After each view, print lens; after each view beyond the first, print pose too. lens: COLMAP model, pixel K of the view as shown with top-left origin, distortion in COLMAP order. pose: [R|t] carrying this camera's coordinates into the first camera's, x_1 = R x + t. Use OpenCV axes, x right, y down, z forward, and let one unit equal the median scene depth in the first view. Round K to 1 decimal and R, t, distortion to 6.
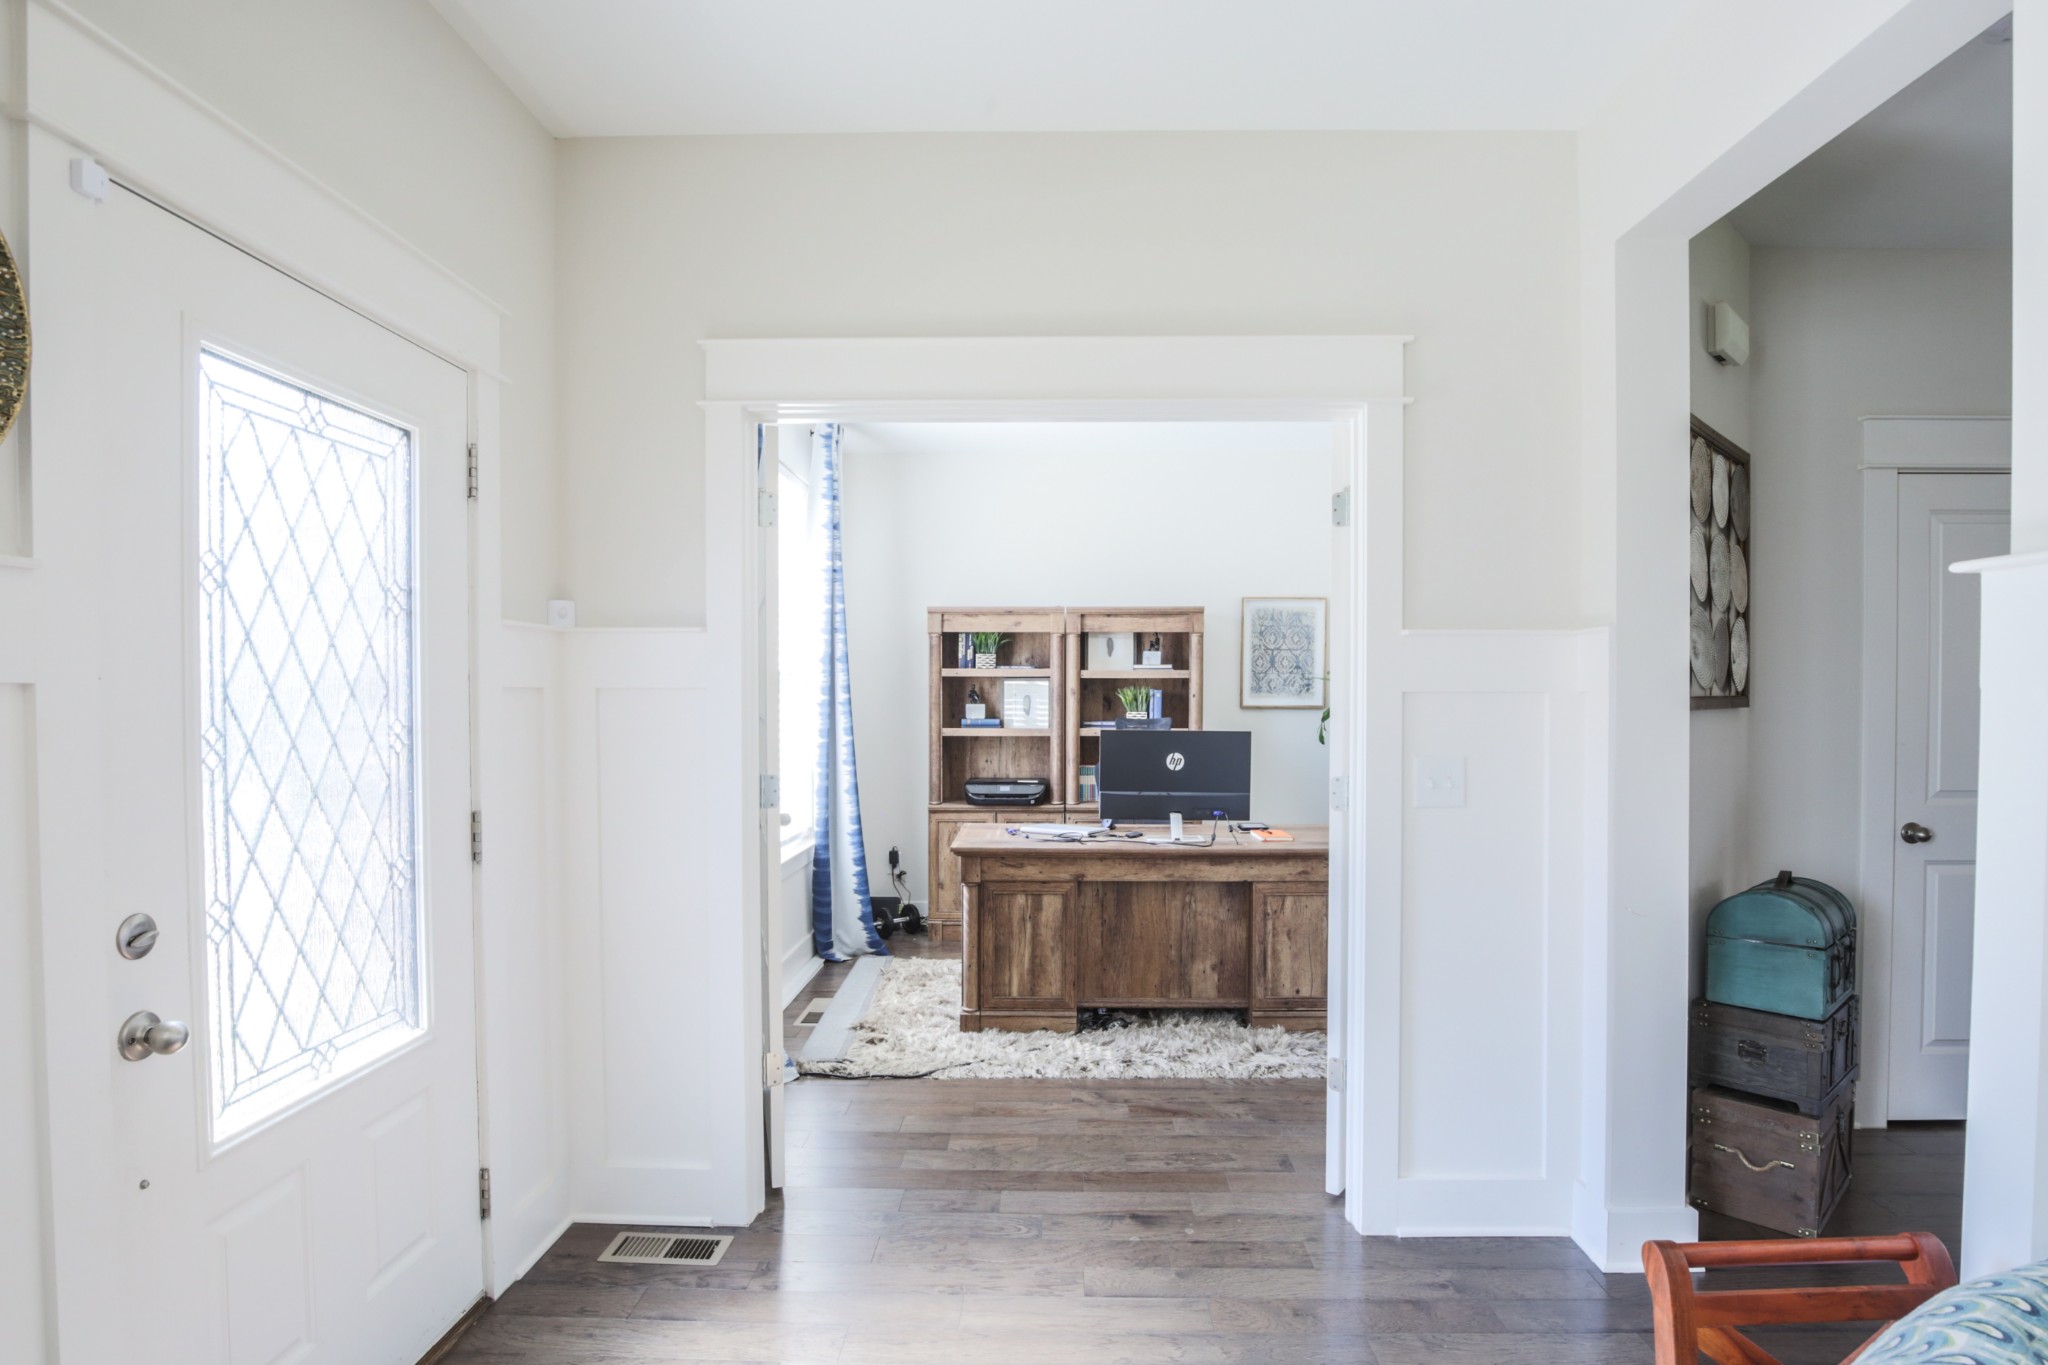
lens RADIAL K [[1044.4, 0, 1034.8], [0, 1044.4, 695.7], [0, 0, 1]] dist [-0.038172, 0.007970]
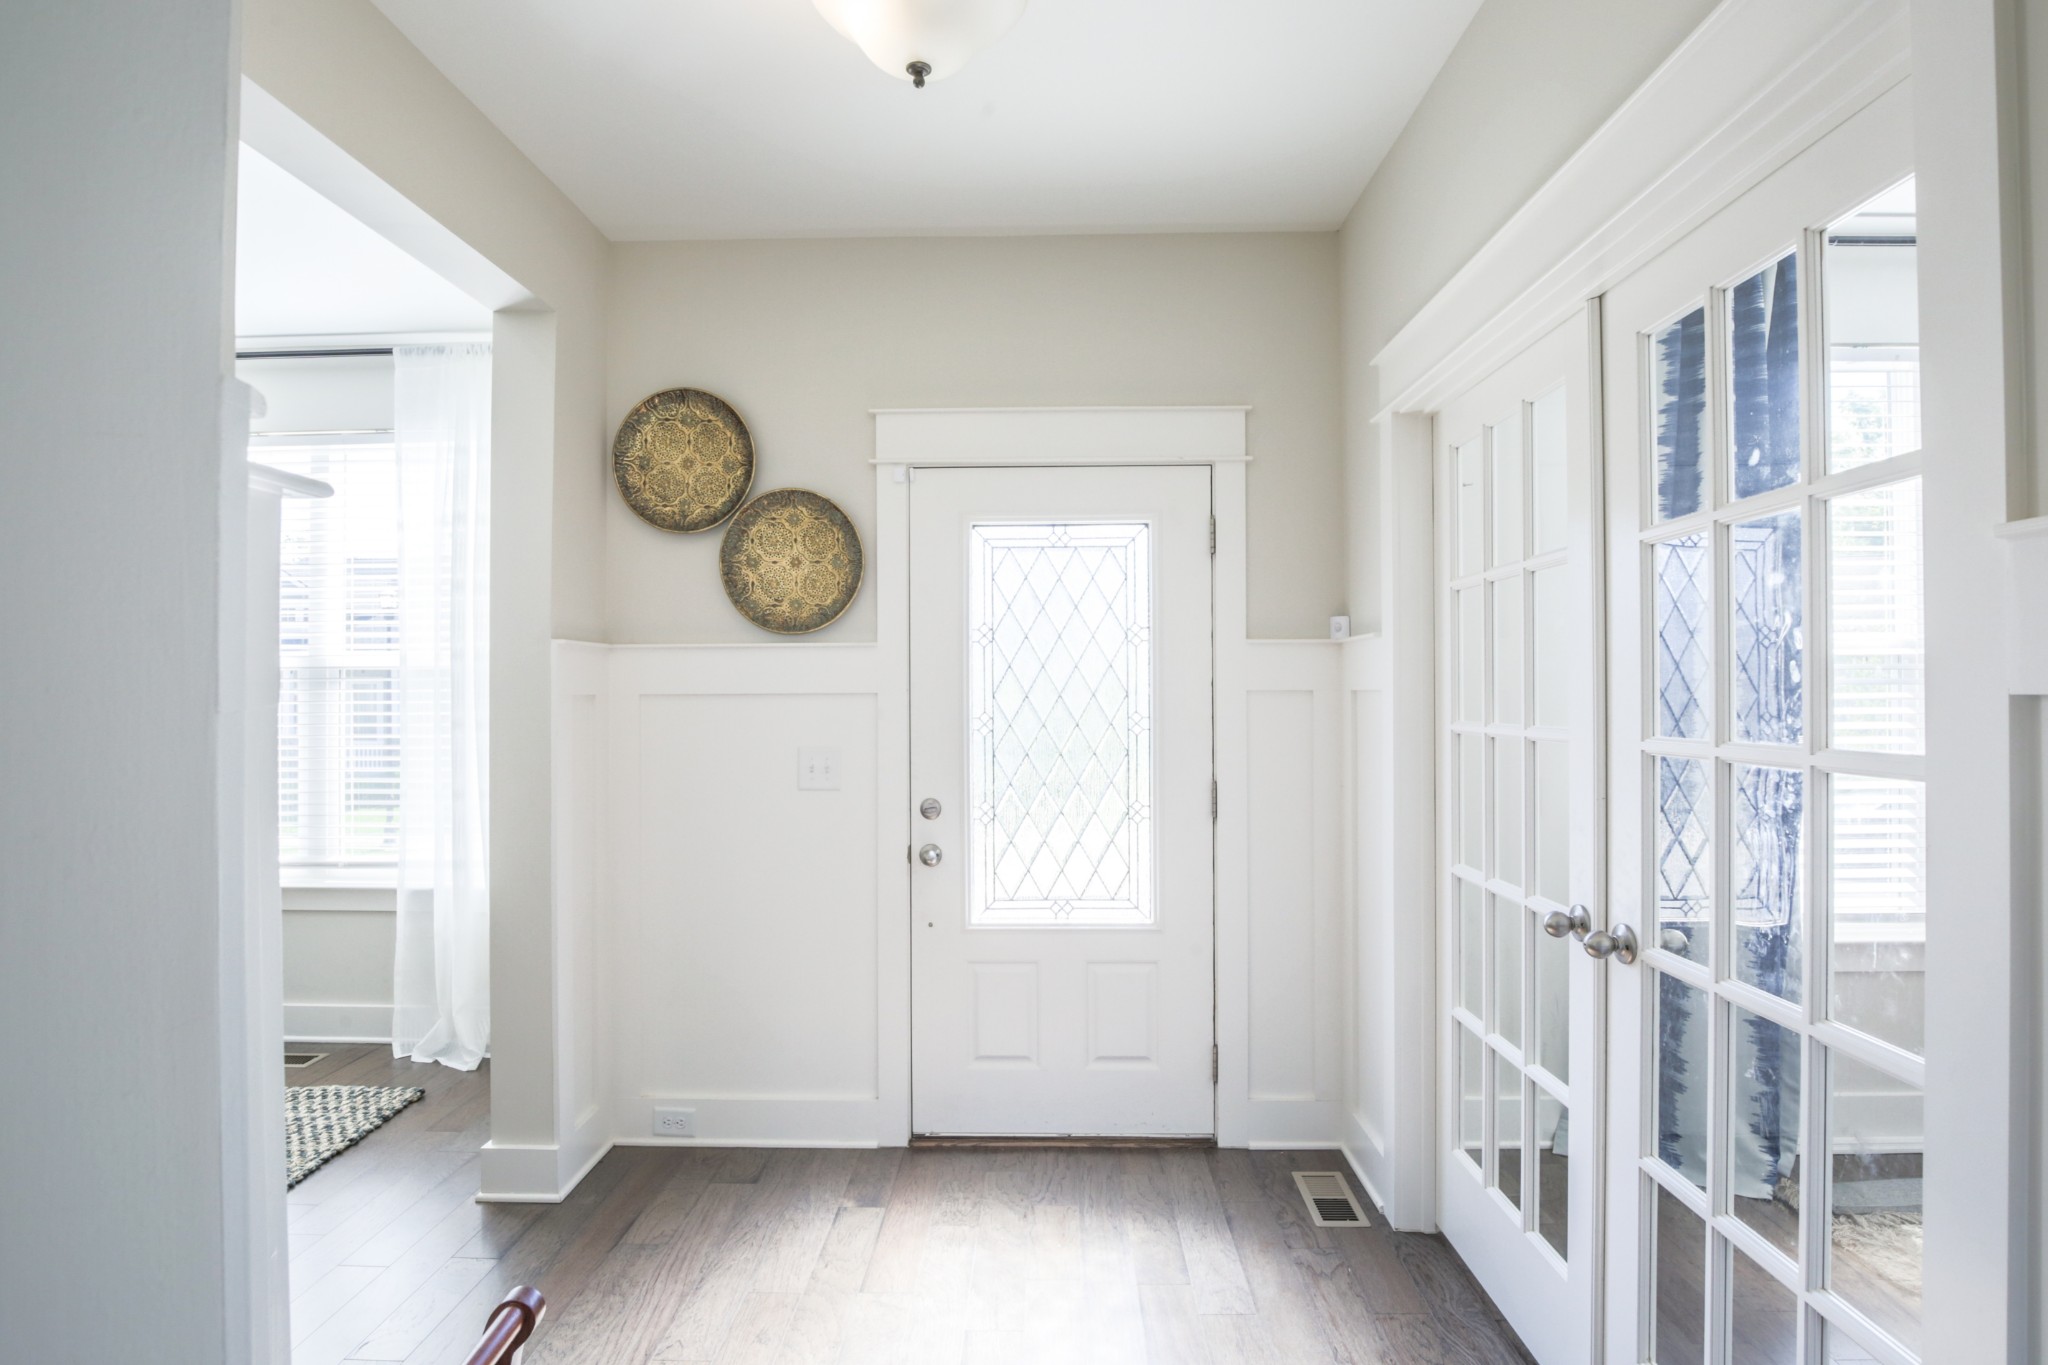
lens RADIAL K [[1000.6, 0, 1040.2], [0, 1000.6, 669.6], [0, 0, 1]] dist [-0.027473, 0.004816]
pose [[0.024990, -0.019983, -0.999488, 0.717511], [0.003554, 0.999796, -0.019900, -0.009980], [0.999681, -0.003054, 0.025056, 0.671257]]
